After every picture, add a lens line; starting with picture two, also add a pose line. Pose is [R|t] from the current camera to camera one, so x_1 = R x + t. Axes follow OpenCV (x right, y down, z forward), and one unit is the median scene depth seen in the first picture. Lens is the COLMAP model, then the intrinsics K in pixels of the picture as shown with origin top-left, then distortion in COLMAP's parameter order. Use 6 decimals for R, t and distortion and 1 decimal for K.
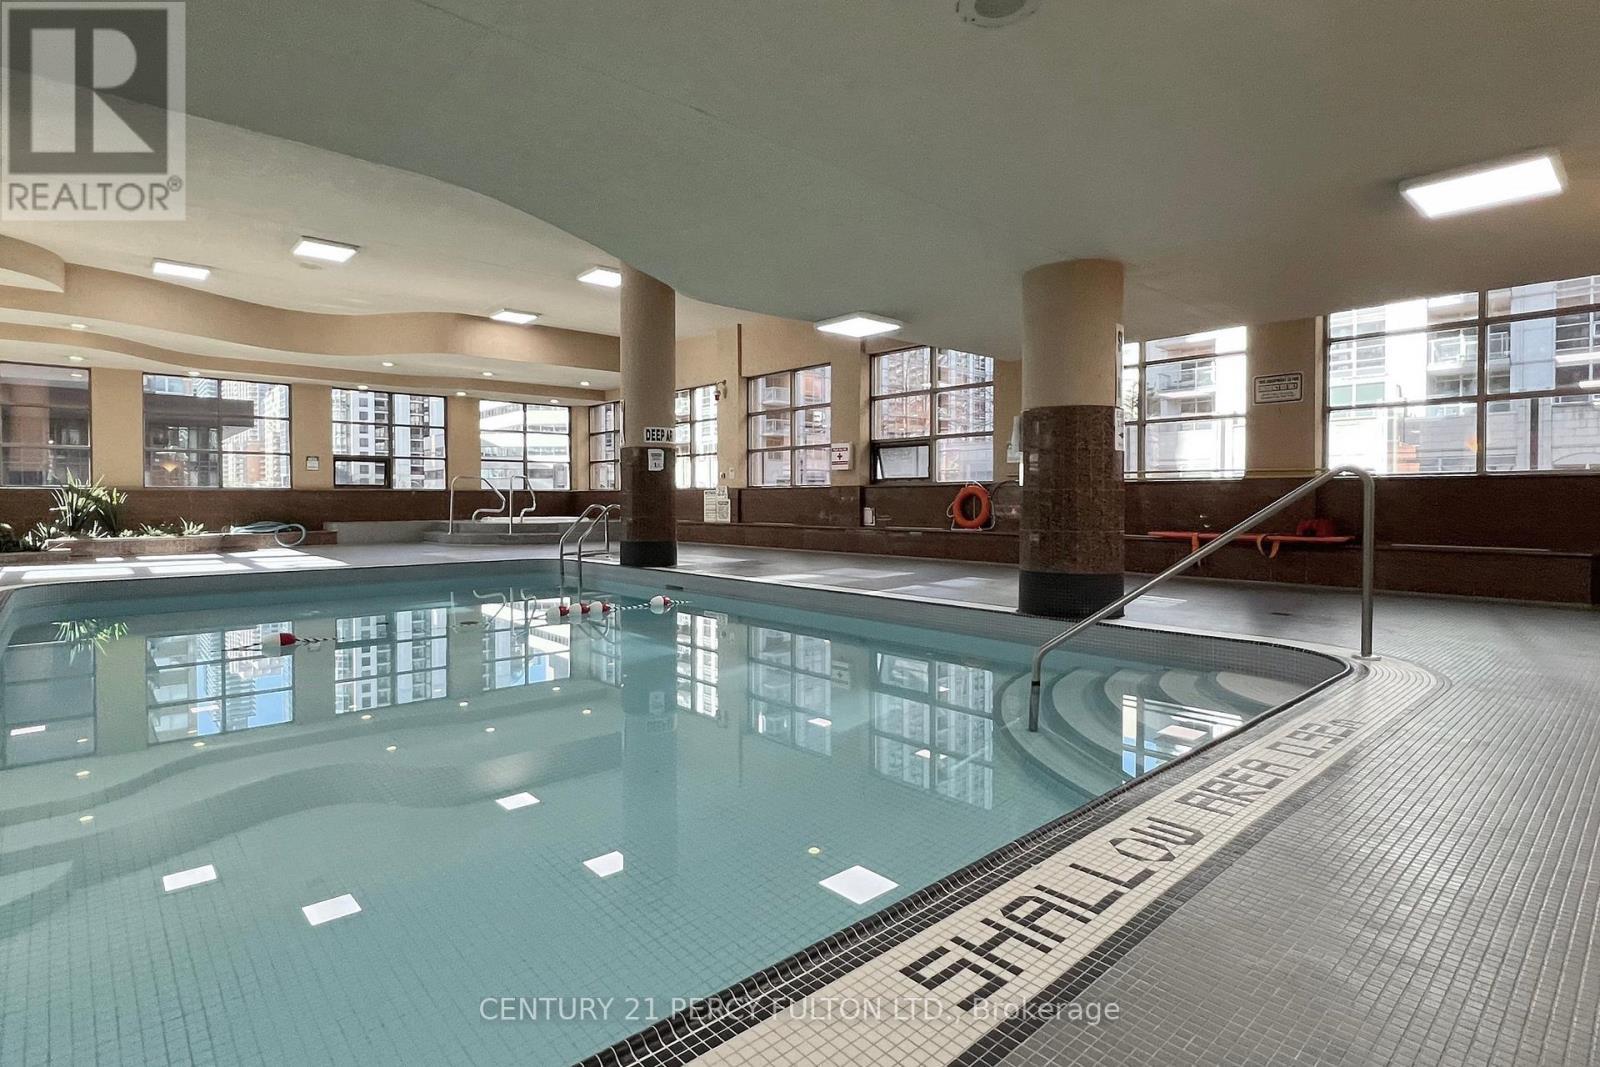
lens RADIAL K [[810.0, 0, 797.6], [0, 810.0, 518.6], [0, 0, 1]] dist [-0.004098, 0.000240]
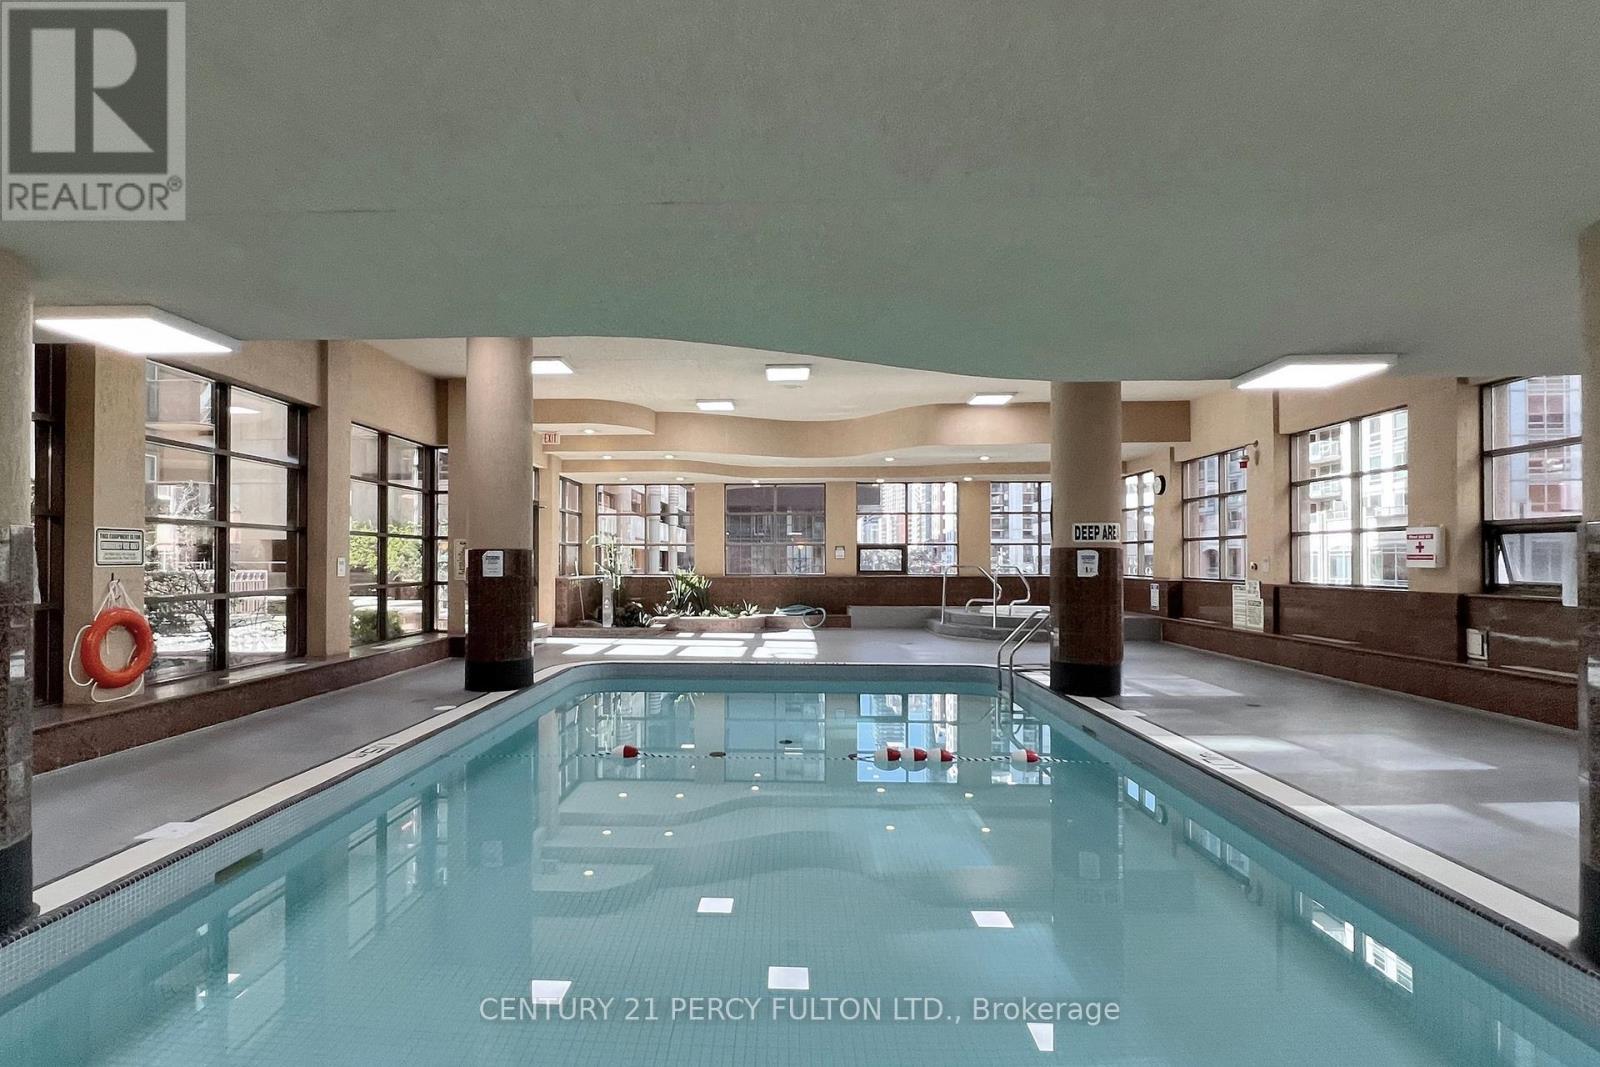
lens RADIAL K [[810.0, 0, 799.3], [0, 810.0, 544.9], [0, 0, 1]] dist [-0.004098, 0.000240]
pose [[0.701337, -0.004763, -0.712814, 0.165257], [-0.013754, 0.999701, -0.020211, -0.058889], [0.712697, 0.023979, 0.701062, 0.189415]]
